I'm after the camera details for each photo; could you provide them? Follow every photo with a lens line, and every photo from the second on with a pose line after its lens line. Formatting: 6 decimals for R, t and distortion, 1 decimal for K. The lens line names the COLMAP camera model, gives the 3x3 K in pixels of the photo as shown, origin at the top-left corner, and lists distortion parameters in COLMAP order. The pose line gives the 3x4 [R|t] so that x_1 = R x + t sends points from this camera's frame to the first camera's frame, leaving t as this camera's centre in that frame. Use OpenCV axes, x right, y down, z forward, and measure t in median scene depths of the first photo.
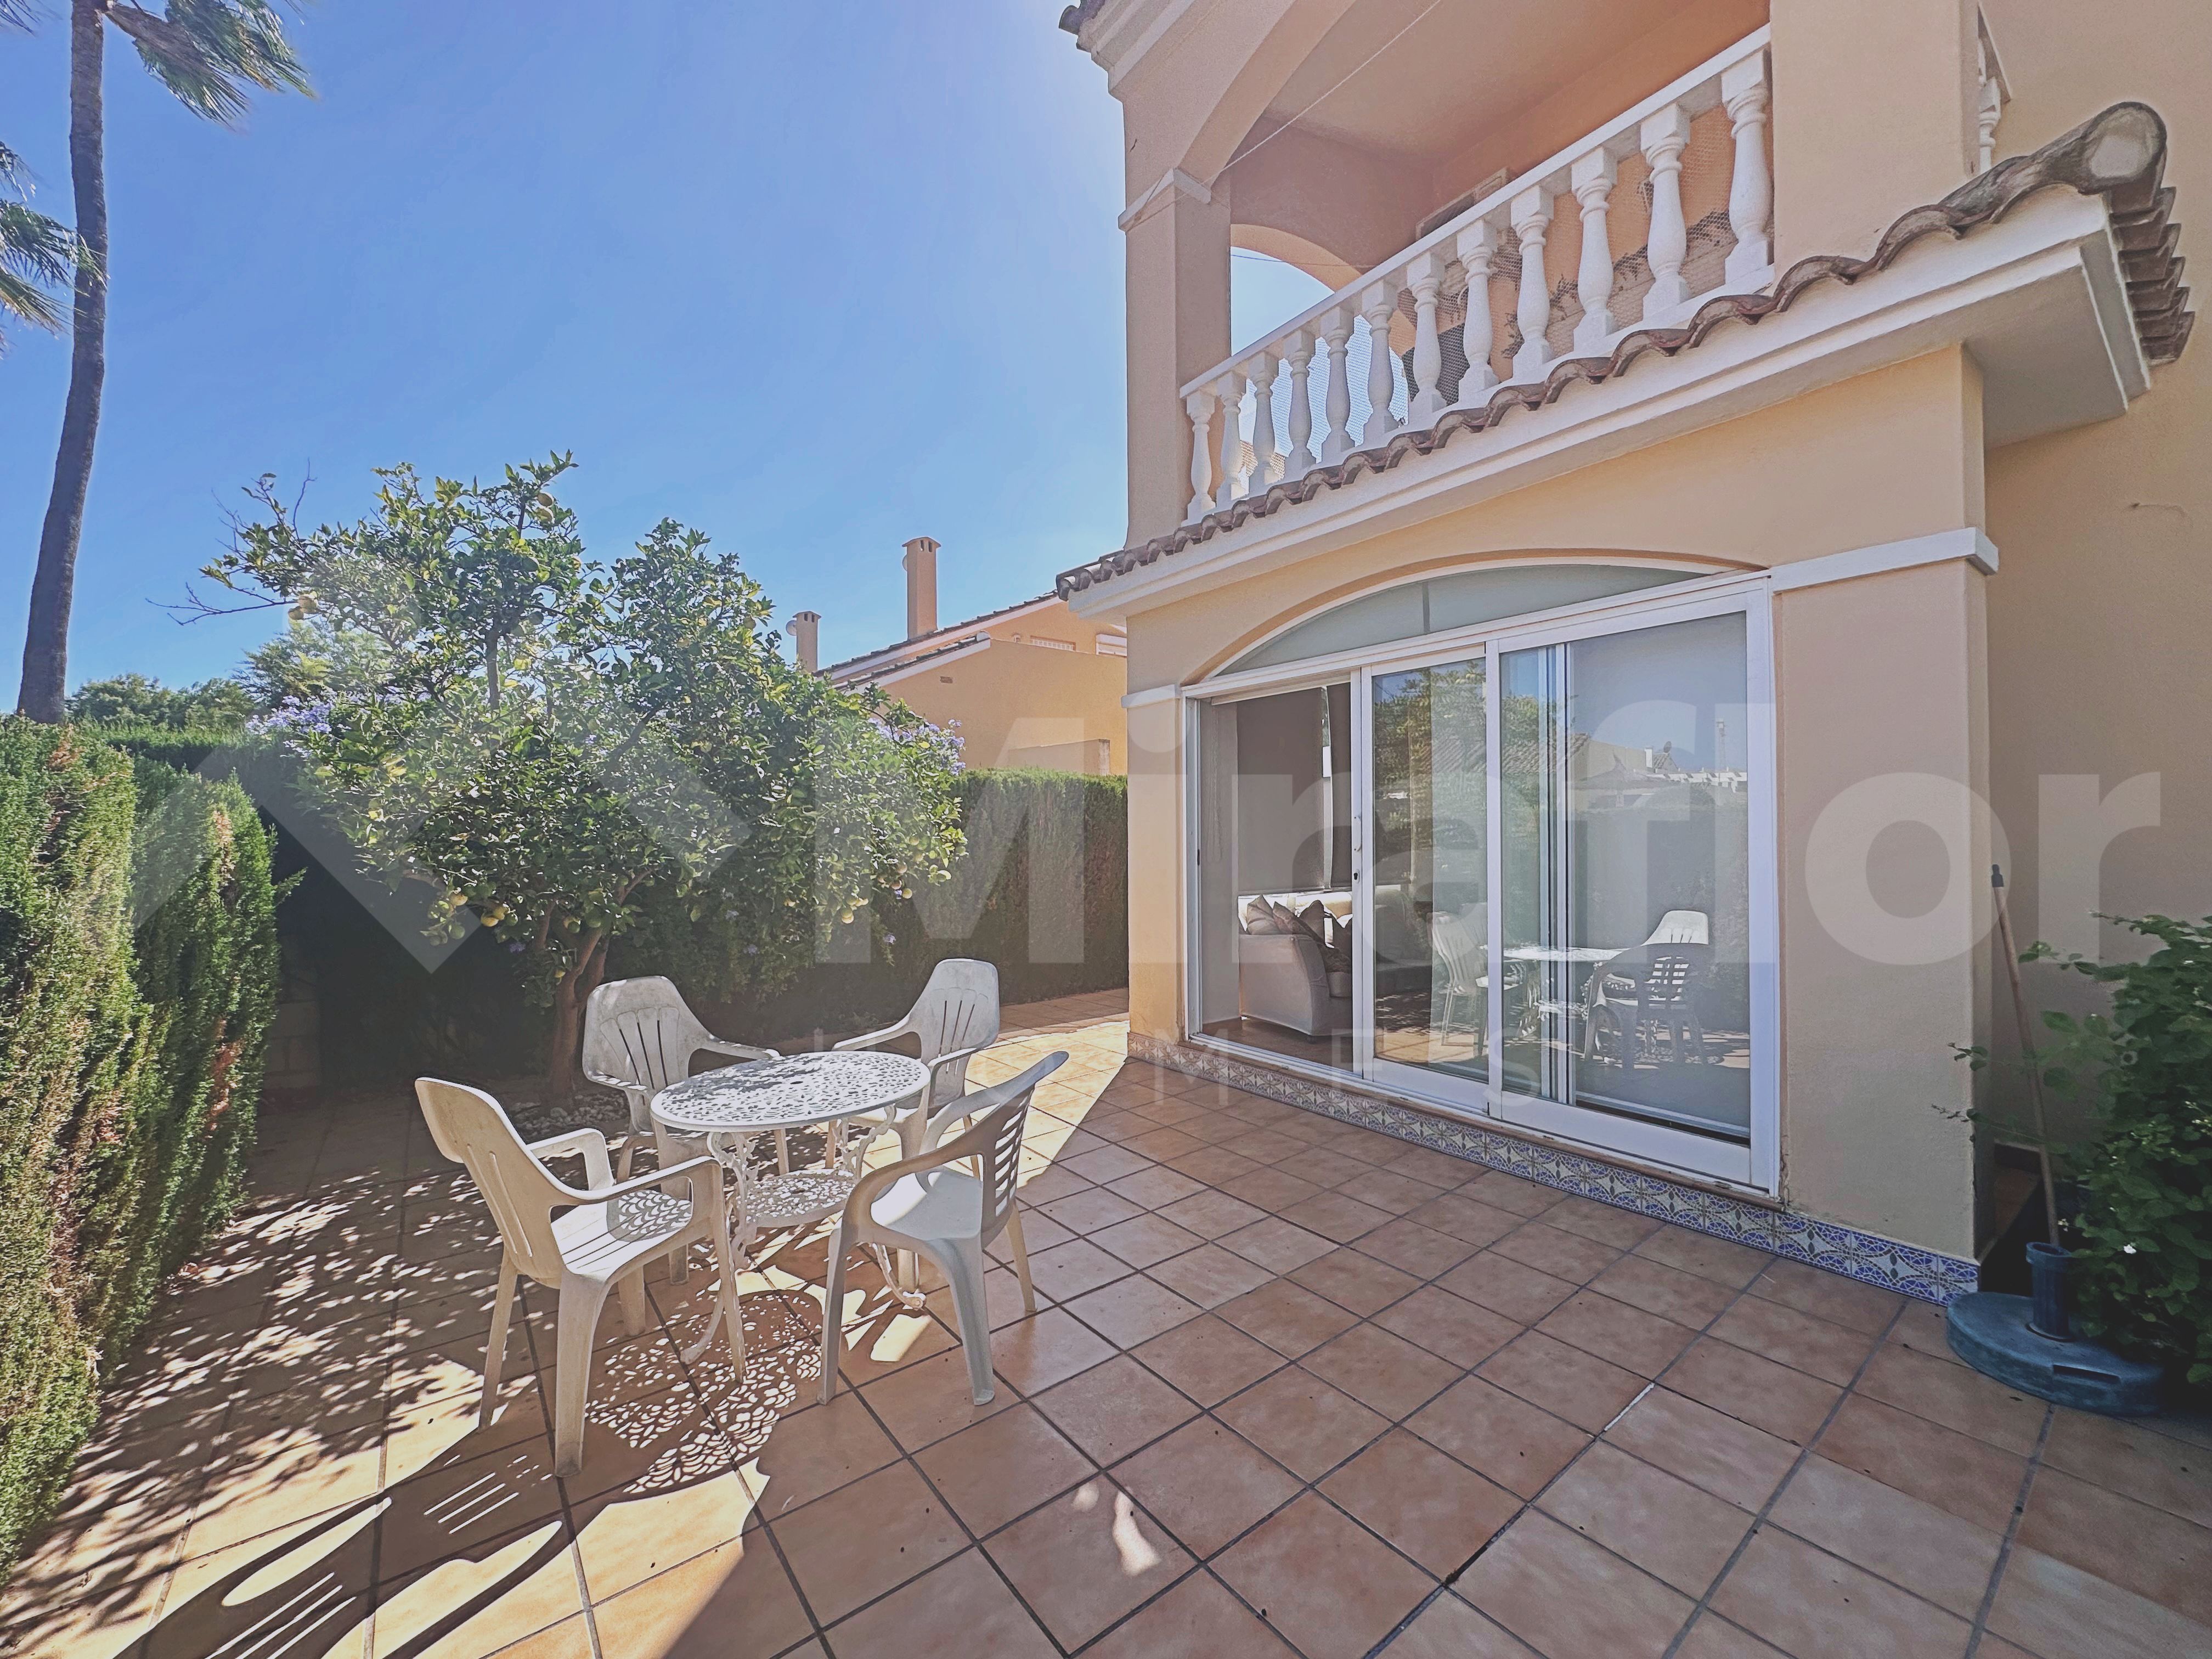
lens RADIAL K [[888.9, 0, 1106.0], [0, 888.9, 829.5], [0, 0, 1]] dist [-0.006567, 0.002108]
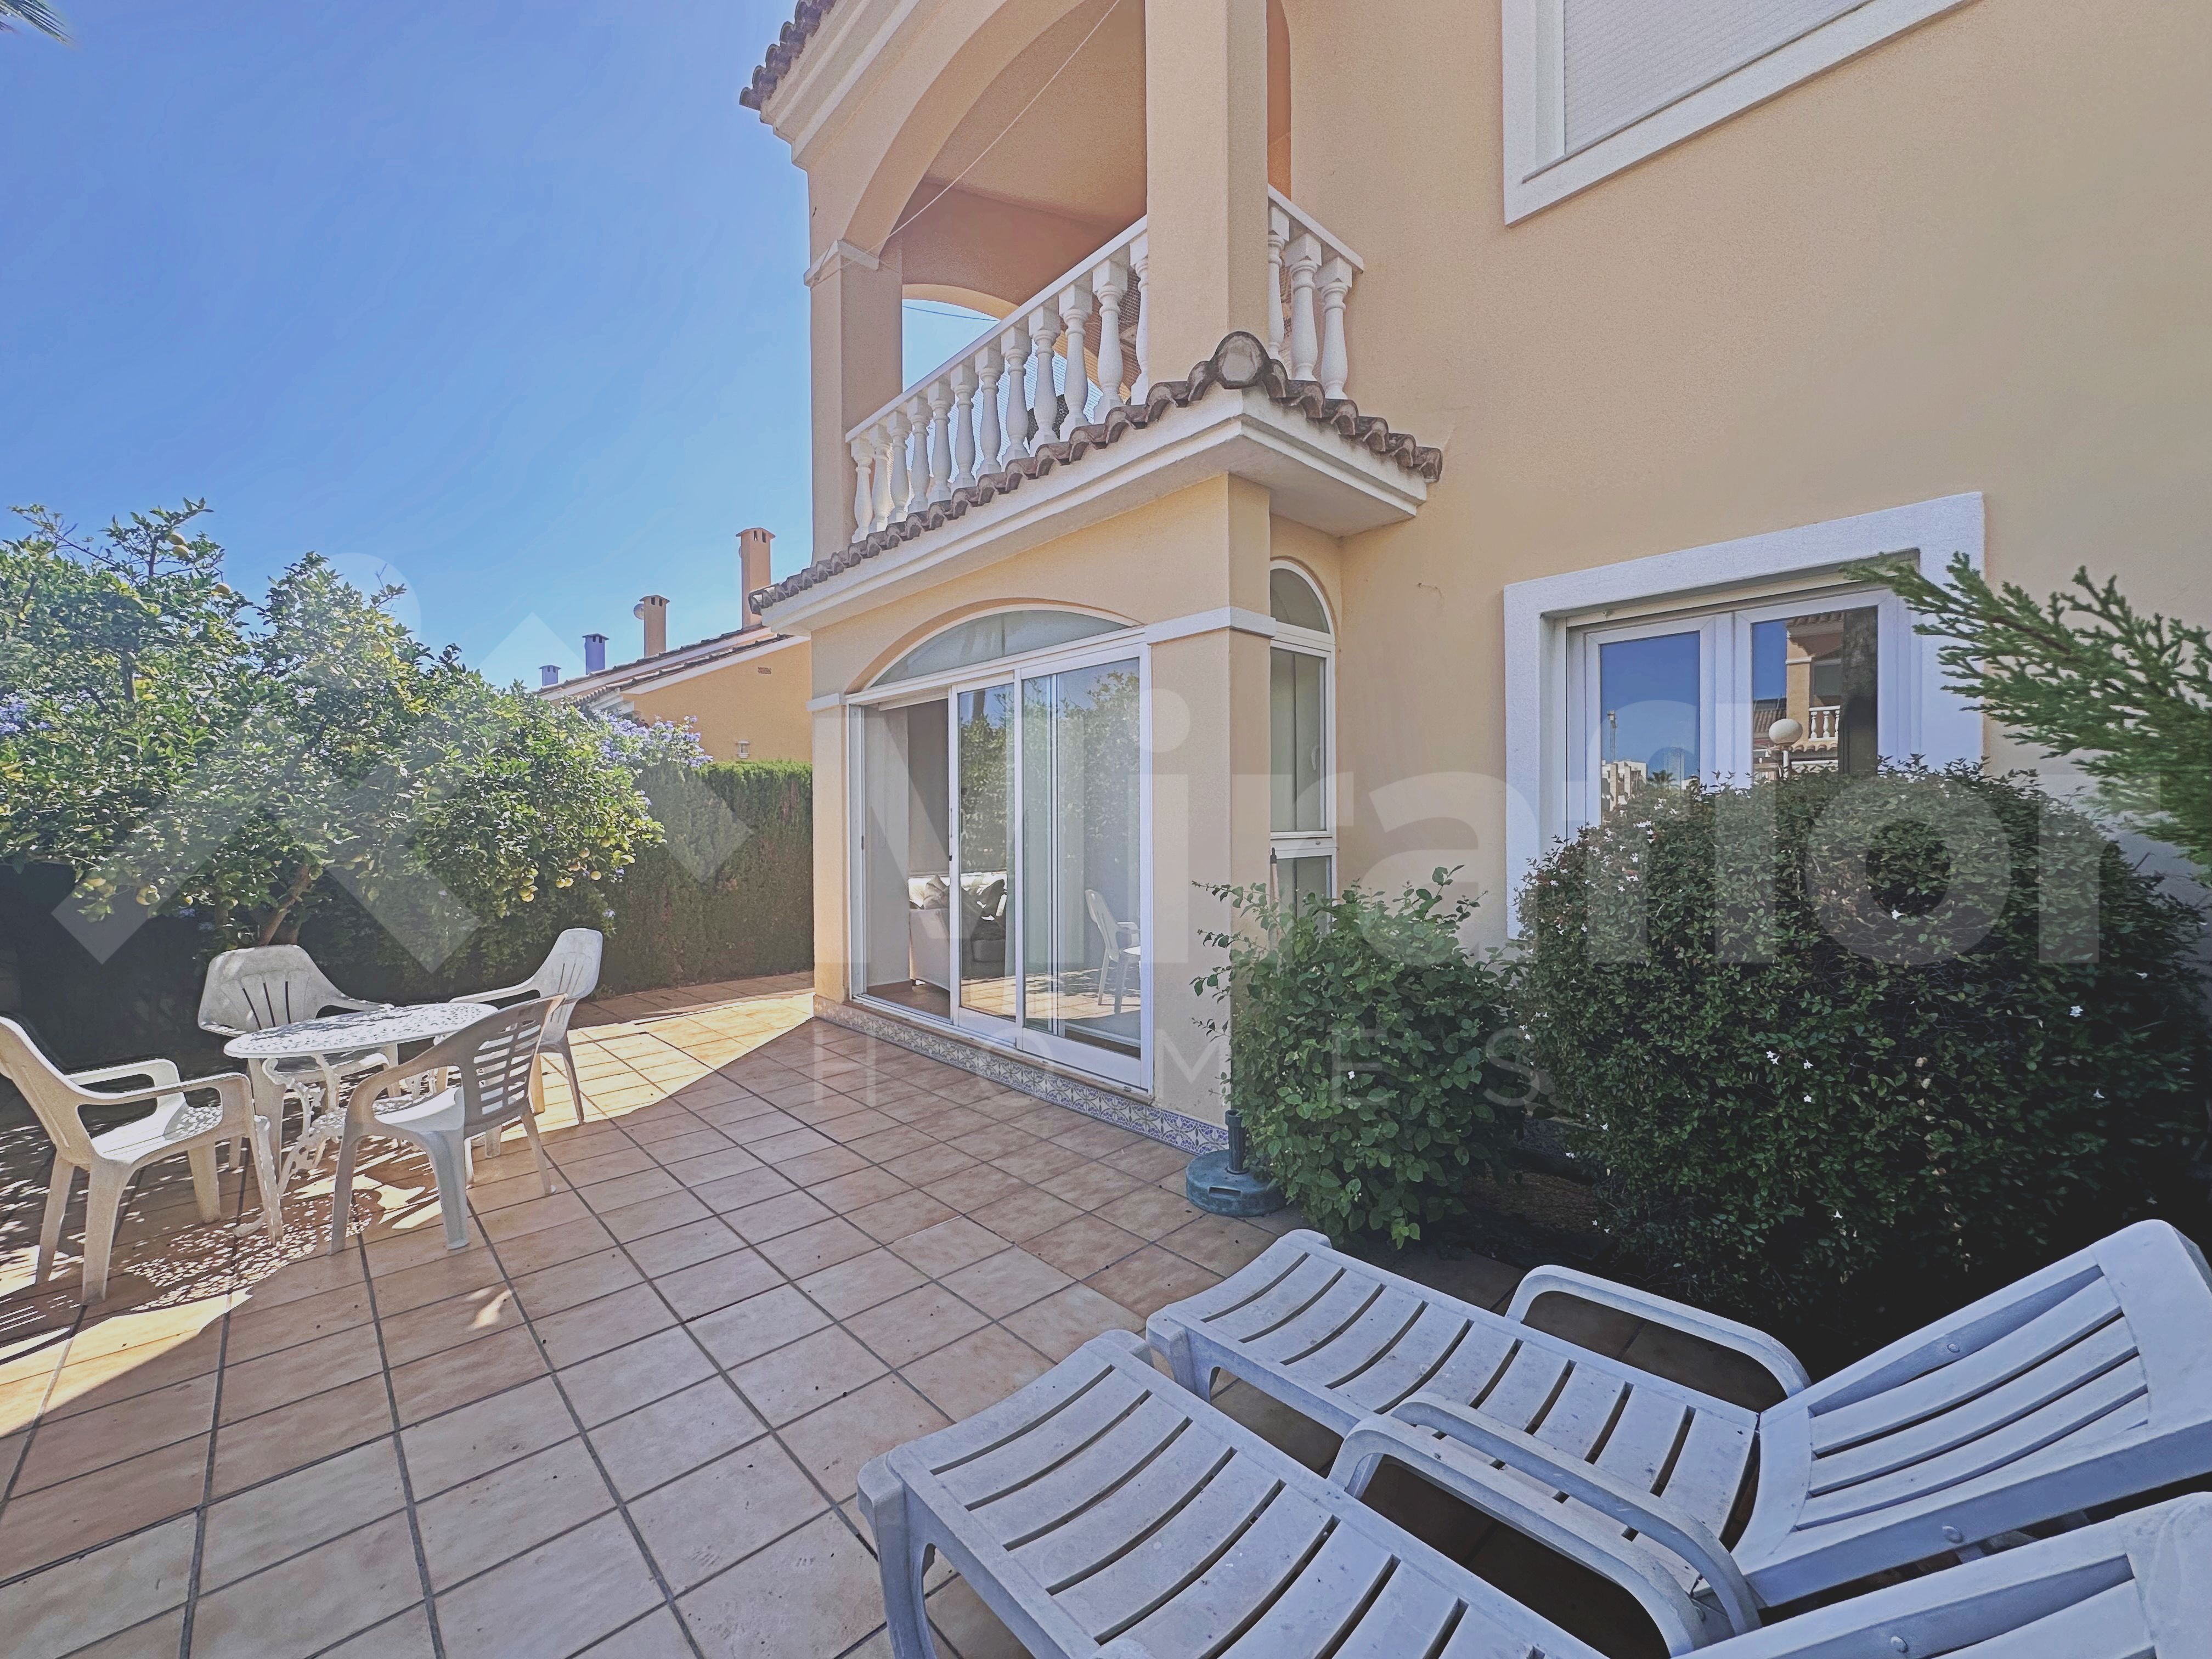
lens RADIAL K [[888.9, 0, 1106.0], [0, 888.9, 829.5], [0, 0, 1]] dist [-0.006567, 0.002108]
pose [[0.995636, -0.001619, 0.093303, 0.496274], [-0.000163, 0.999818, 0.019087, -0.012696], [-0.093317, -0.019019, 0.995455, -0.291766]]
